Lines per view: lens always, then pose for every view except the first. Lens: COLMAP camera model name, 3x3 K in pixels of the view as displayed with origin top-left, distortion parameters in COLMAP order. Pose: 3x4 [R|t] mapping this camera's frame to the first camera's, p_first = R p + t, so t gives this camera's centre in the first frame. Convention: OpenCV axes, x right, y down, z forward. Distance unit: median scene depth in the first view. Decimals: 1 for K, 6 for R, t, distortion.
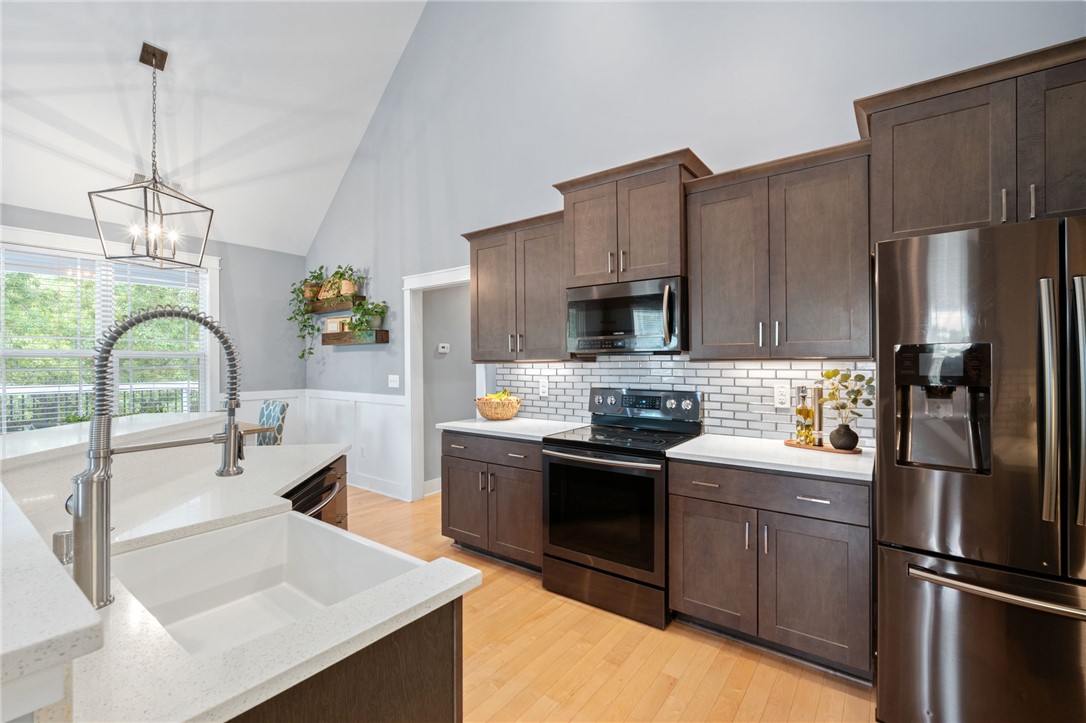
lens RADIAL K [[468.8, 0, 548.6], [0, 468.8, 364.7], [0, 0, 1]] dist [-0.014184, 0.000653]
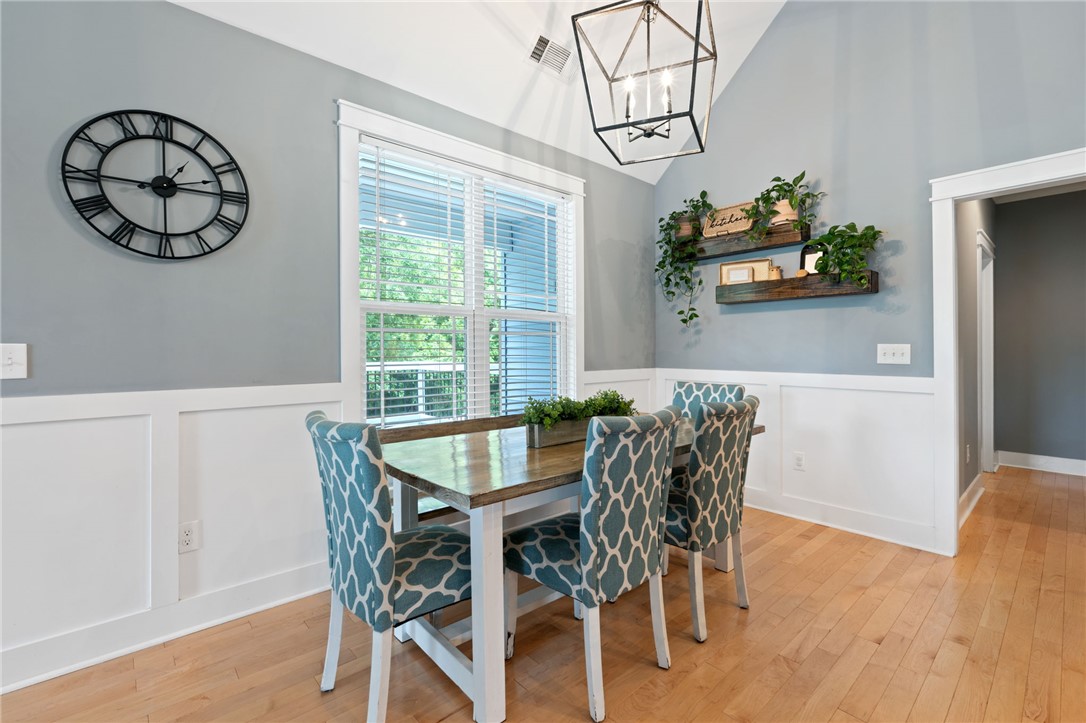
lens RADIAL K [[468.8, 0, 542.4], [0, 468.8, 351.4], [0, 0, 1]] dist [-0.014184, 0.000653]
pose [[0.978493, 0.003067, -0.206258, -1.239176], [-0.003676, 0.999990, -0.002571, 0.065938], [0.206248, 0.003274, 0.978494, 0.575737]]
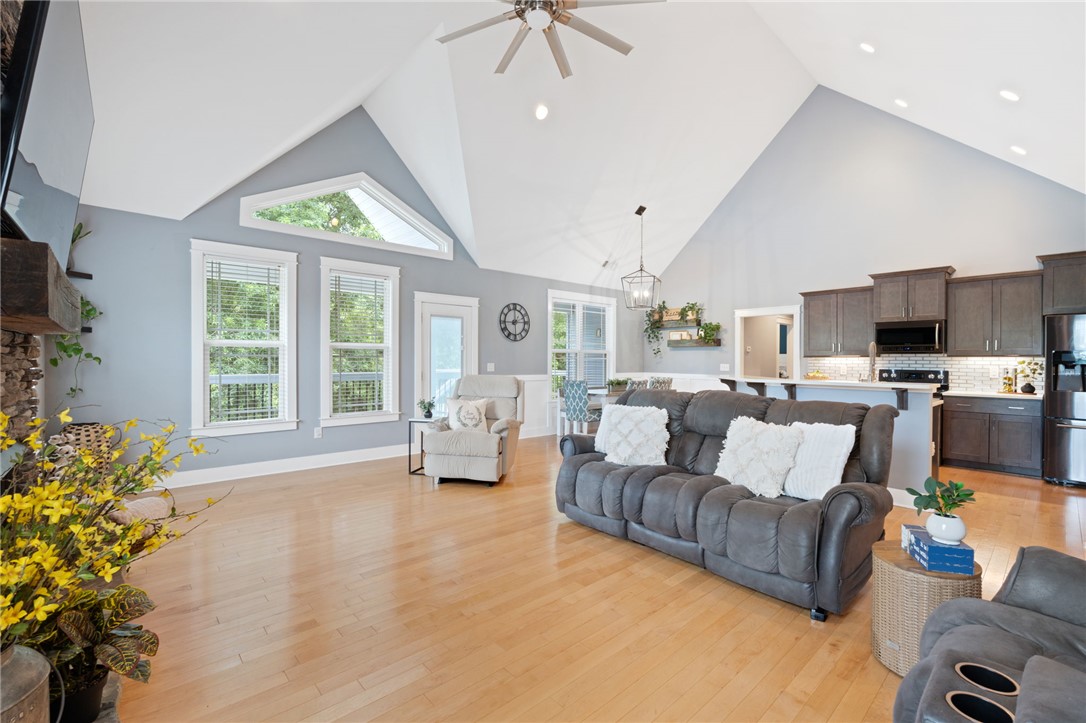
lens RADIAL K [[468.8, 0, 534.2], [0, 468.8, 365.9], [0, 0, 1]] dist [-0.014184, 0.000653]
pose [[0.976861, 0.013714, -0.213433, -1.249450], [-0.012533, 0.999898, 0.006888, 0.049951], [0.213506, -0.004054, 0.976933, -1.733085]]
